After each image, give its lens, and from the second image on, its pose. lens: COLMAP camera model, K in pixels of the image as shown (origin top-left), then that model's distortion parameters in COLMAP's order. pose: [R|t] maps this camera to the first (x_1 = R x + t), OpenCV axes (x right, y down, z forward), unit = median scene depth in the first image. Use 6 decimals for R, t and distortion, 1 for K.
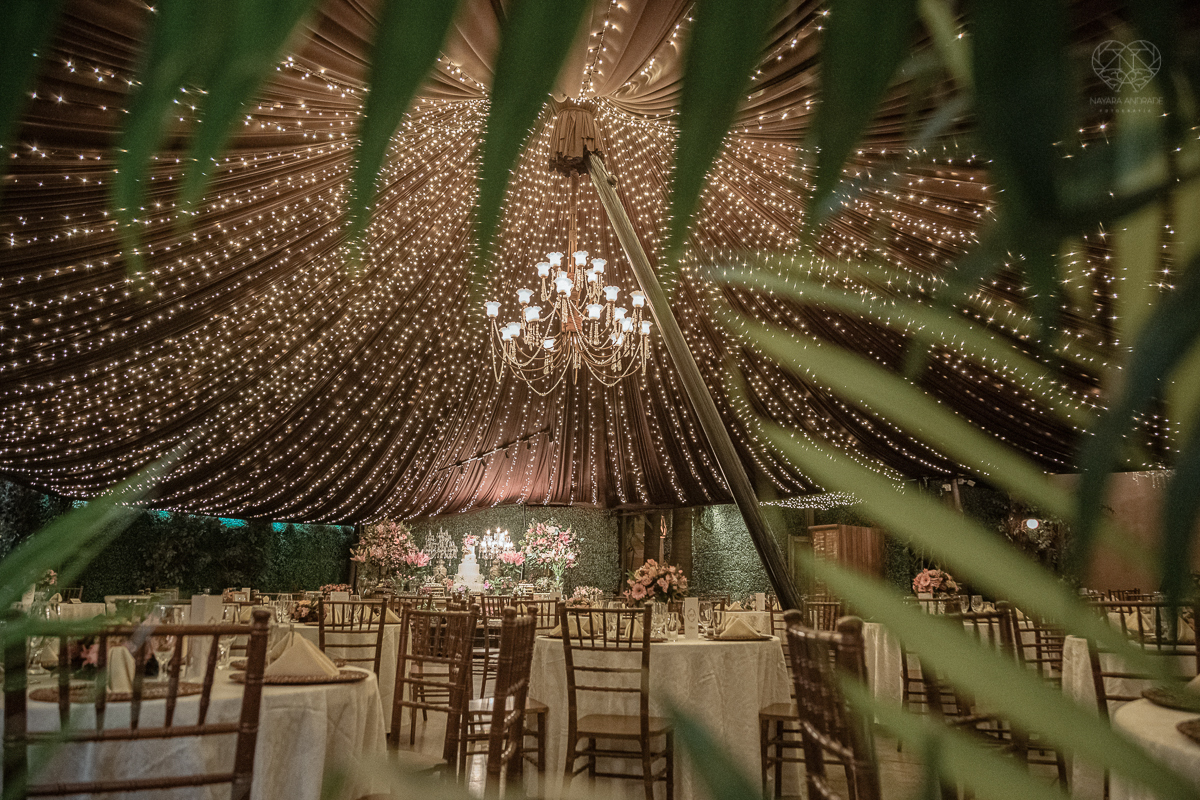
lens RADIAL K [[808.9, 0, 600.0], [0, 808.9, 400.0], [0, 0, 1]] dist [-0.100706, 0.051142]
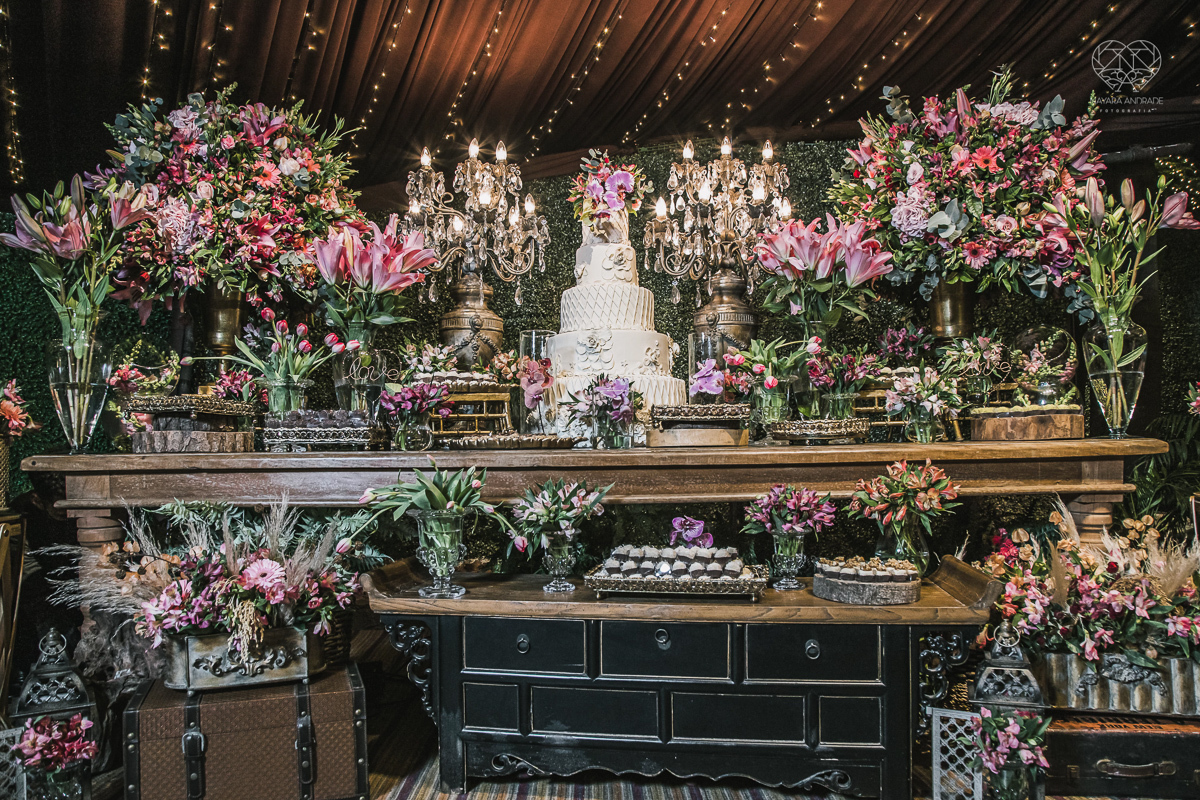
lens RADIAL K [[783.5, 0, 600.0], [0, 783.5, 400.0], [0, 0, 1]] dist [-0.103996, 0.045264]
pose [[0.999208, -0.011340, 0.038130, -0.270520], [0.004551, 0.984802, 0.173623, 0.307130], [-0.039520, -0.173312, 0.984074, 1.222642]]
